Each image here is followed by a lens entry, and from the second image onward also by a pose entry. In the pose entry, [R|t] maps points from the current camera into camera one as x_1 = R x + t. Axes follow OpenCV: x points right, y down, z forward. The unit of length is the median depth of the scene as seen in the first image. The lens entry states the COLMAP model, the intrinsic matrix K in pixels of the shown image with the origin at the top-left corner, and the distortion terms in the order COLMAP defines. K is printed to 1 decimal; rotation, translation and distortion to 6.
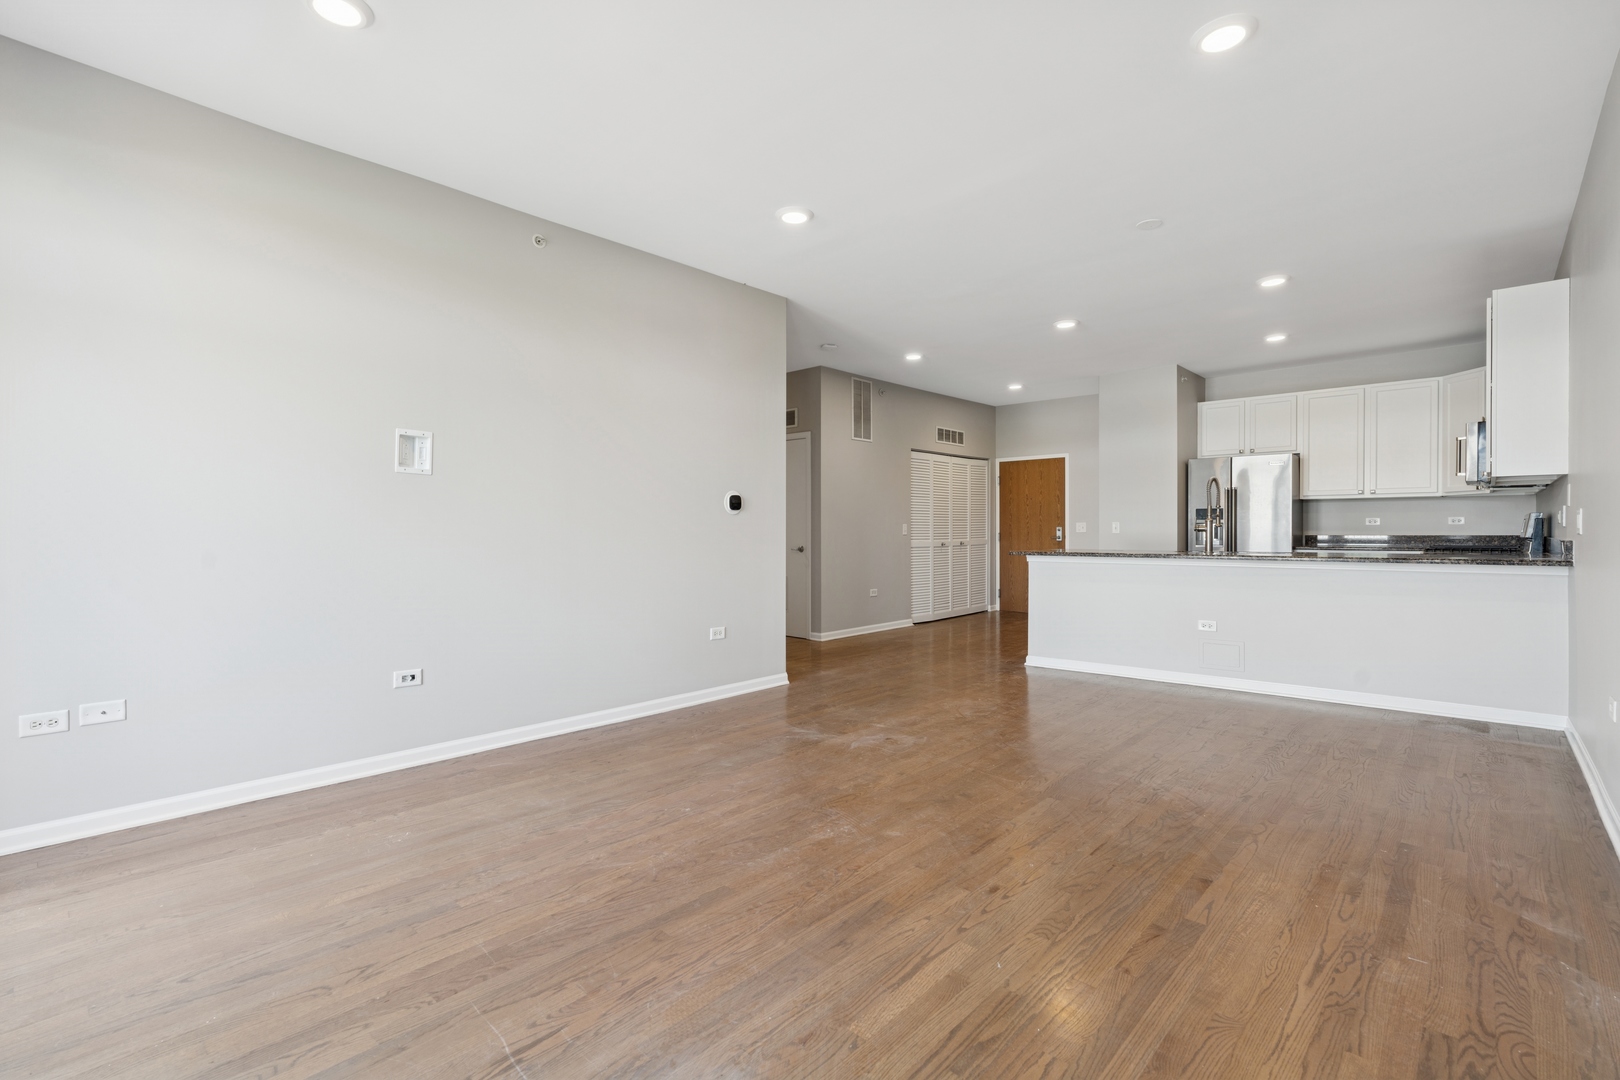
lens RADIAL K [[727.1, 0, 806.9], [0, 727.1, 531.1], [0, 0, 1]] dist [-0.007970, -0.000039]
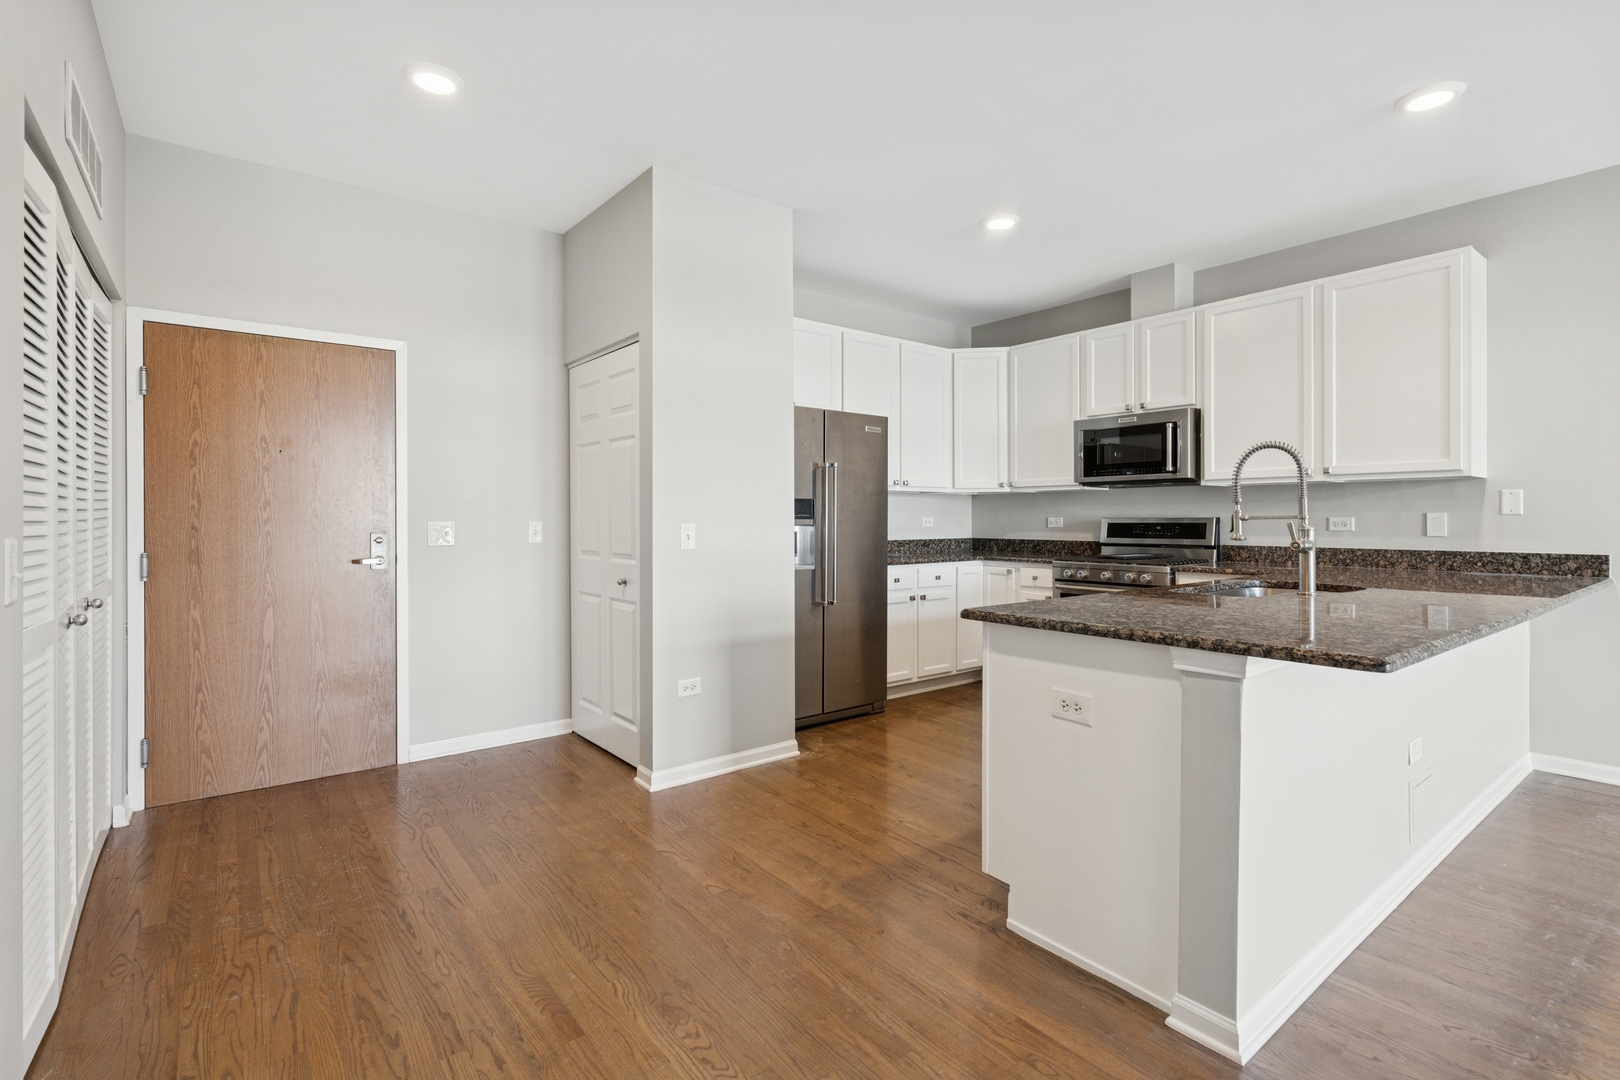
lens RADIAL K [[743.3, 0, 807.9], [0, 743.3, 510.6], [0, 0, 1]] dist [0.006118, 0.000078]
pose [[0.152199, 0.014793, 0.988239, 0.022004], [-0.000133, 0.999888, -0.014947, -0.036470], [-0.988350, 0.002143, 0.152184, 2.450986]]
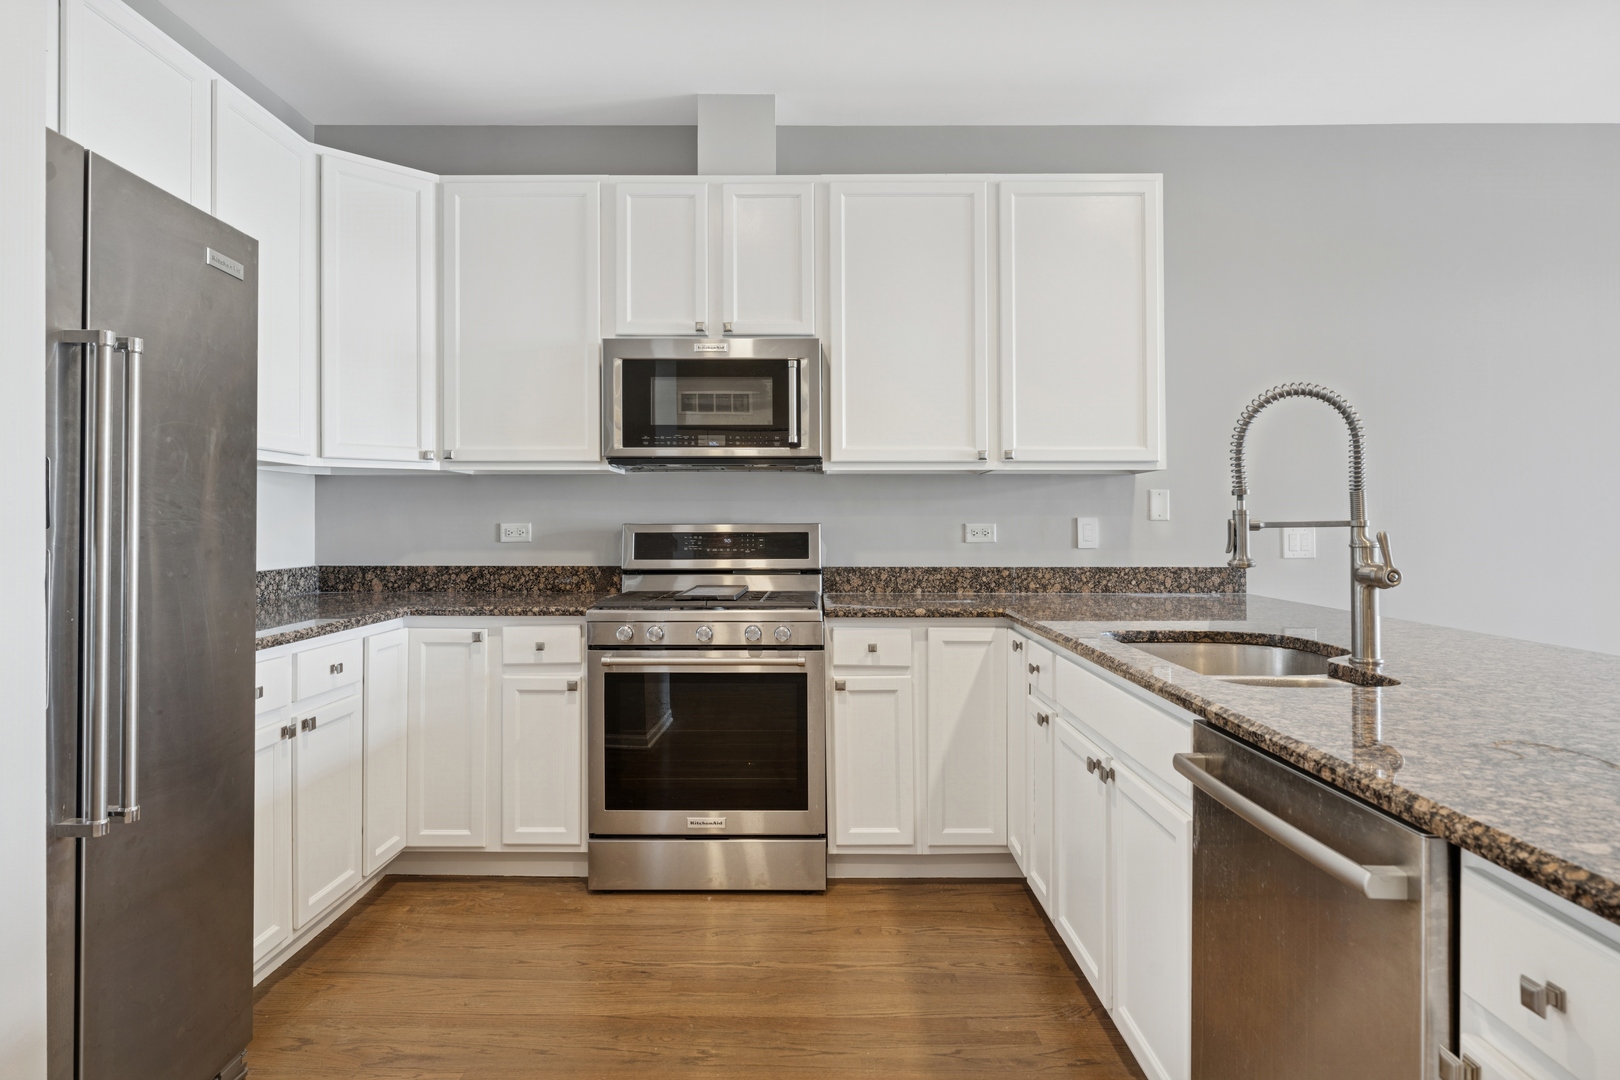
lens RADIAL K [[960.7, 0, 816.5], [0, 960.7, 512.2], [0, 0, 1]] dist [-0.003416, 0.000698]
pose [[-0.682235, 0.013045, 0.731017, 0.822471], [0.002691, 0.999879, -0.015331, -0.040928], [-0.731128, -0.008492, -0.682188, 2.718379]]
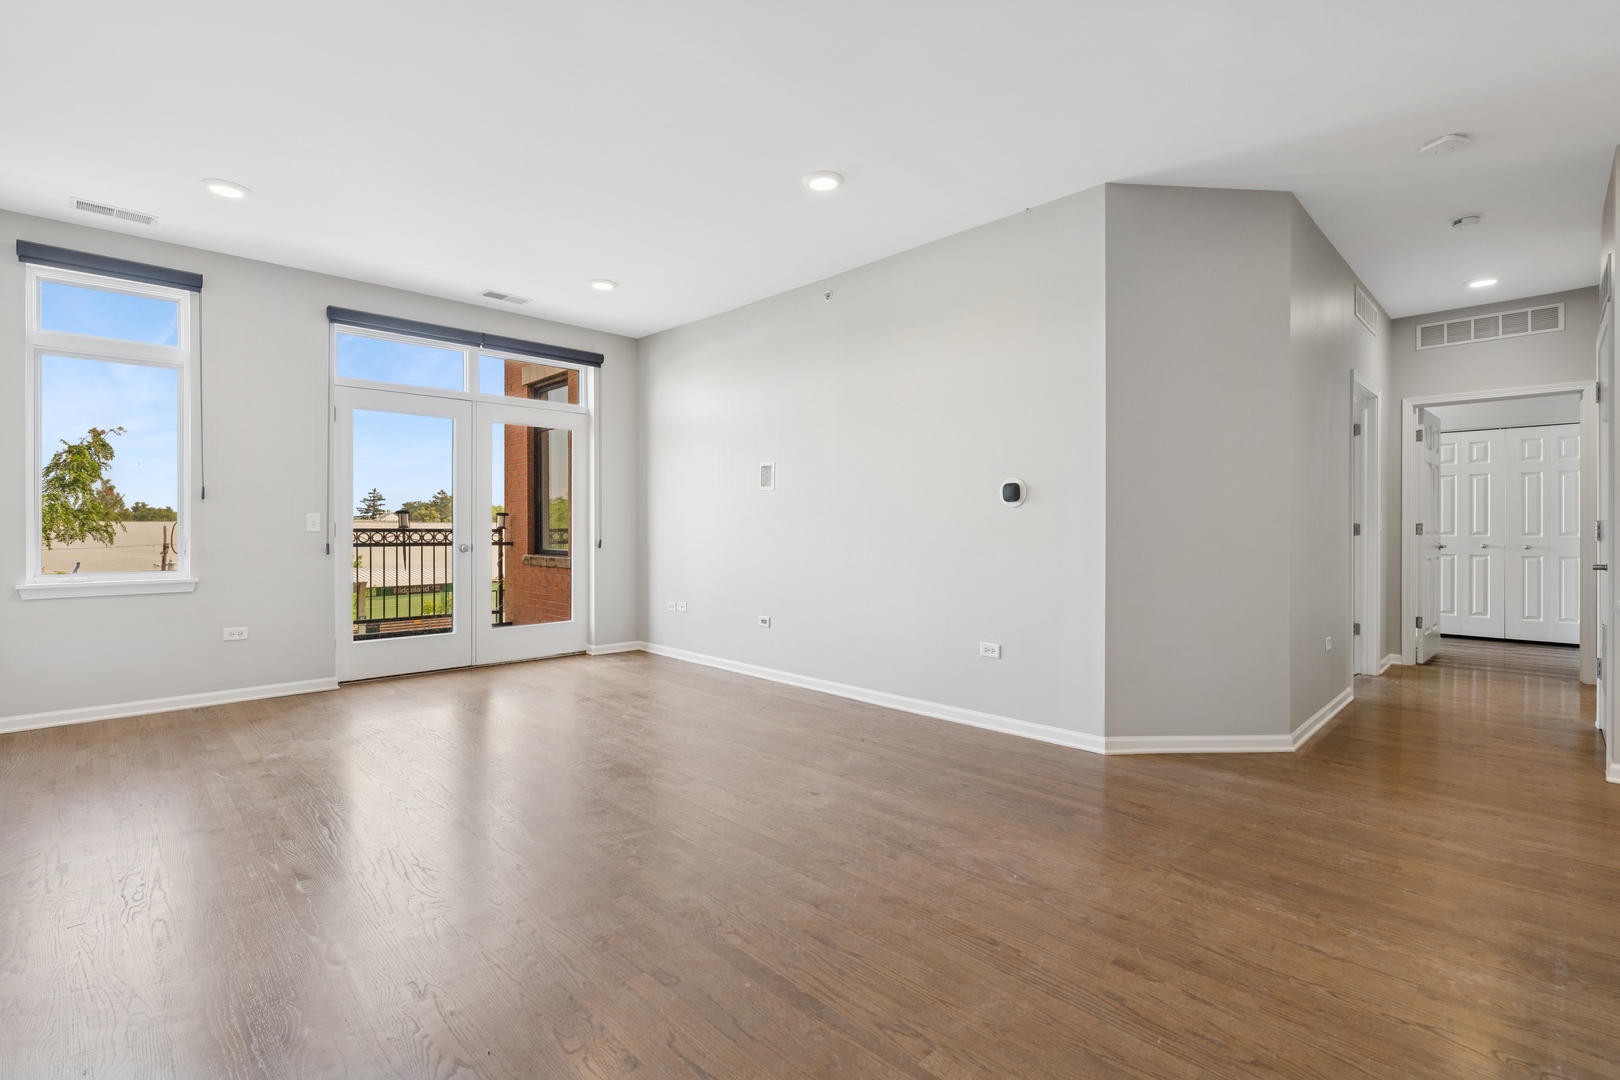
lens RADIAL K [[727.1, 0, 806.9], [0, 727.1, 531.1], [0, 0, 1]] dist [-0.007970, -0.000039]
pose [[-0.049128, 0.008937, -0.998753, 1.245740], [0.002344, 0.999958, 0.008832, -0.007545], [0.998790, -0.001907, -0.049147, 1.435345]]
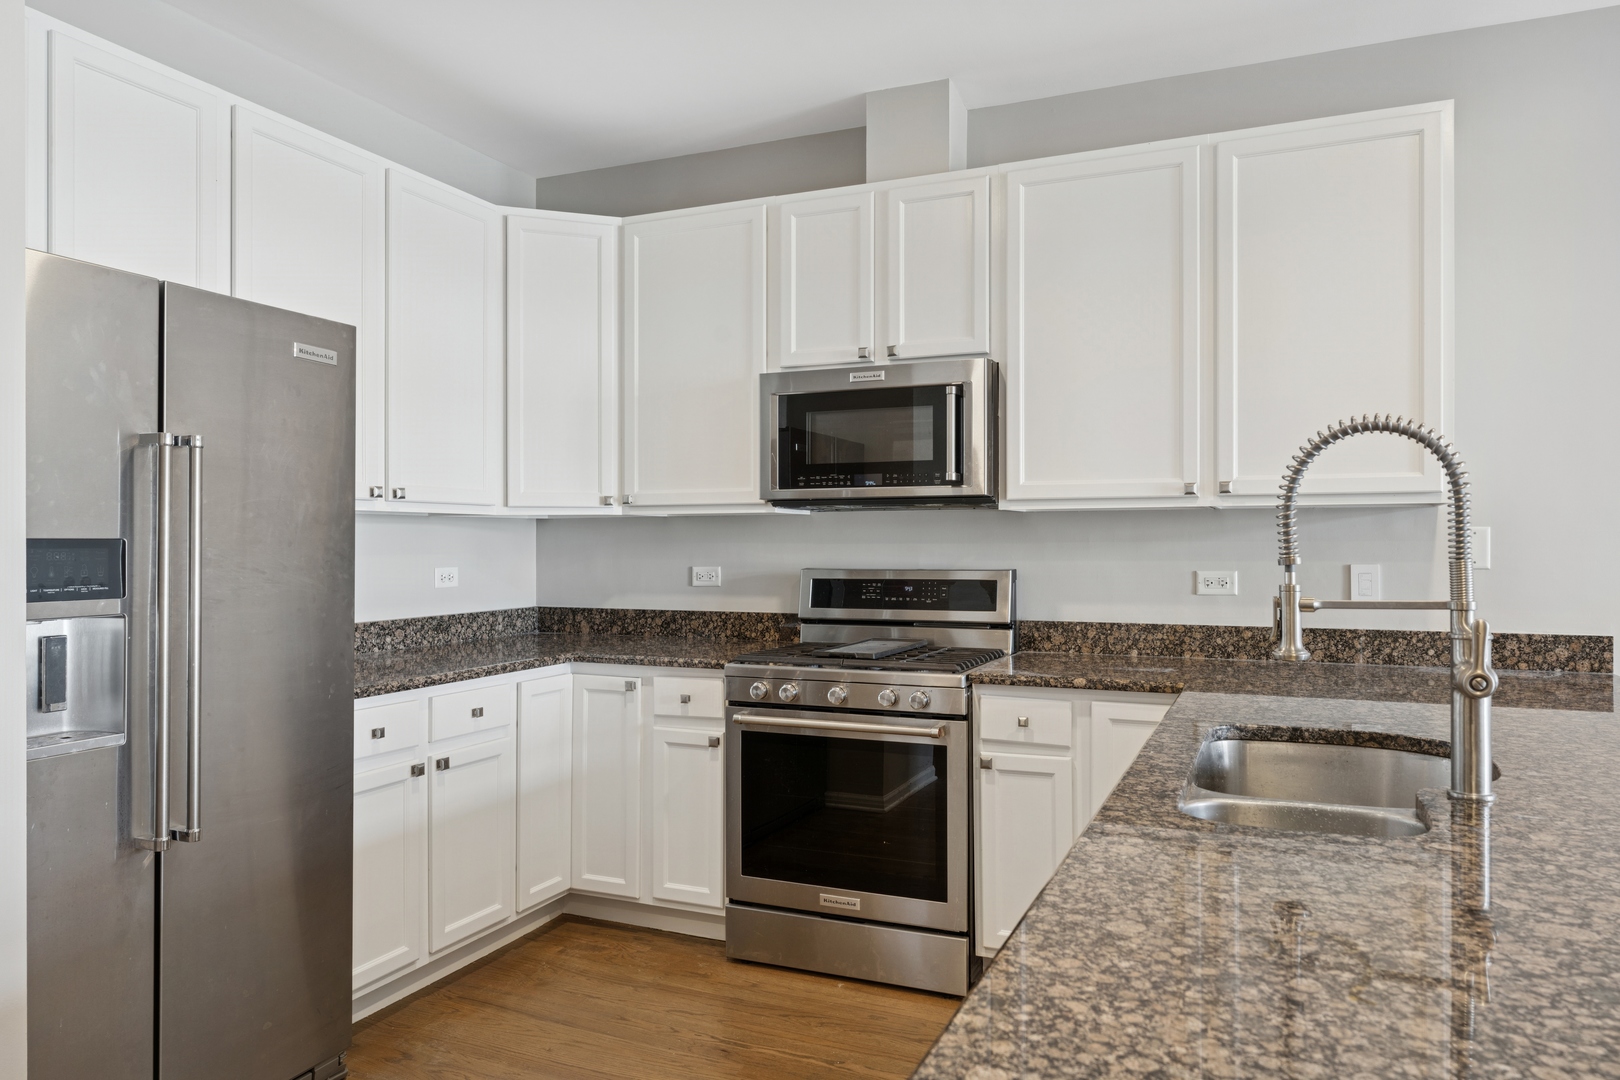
lens RADIAL K [[1111.4, 0, 800.8], [0, 1111.4, 537.2], [0, 0, 1]] dist [-0.002683, 0.000422]
pose [[-0.332842, 0.009660, 0.942933, 0.631803], [0.004072, 0.999953, -0.008807, -0.073893], [-0.942974, 0.000908, -0.332866, 2.482389]]
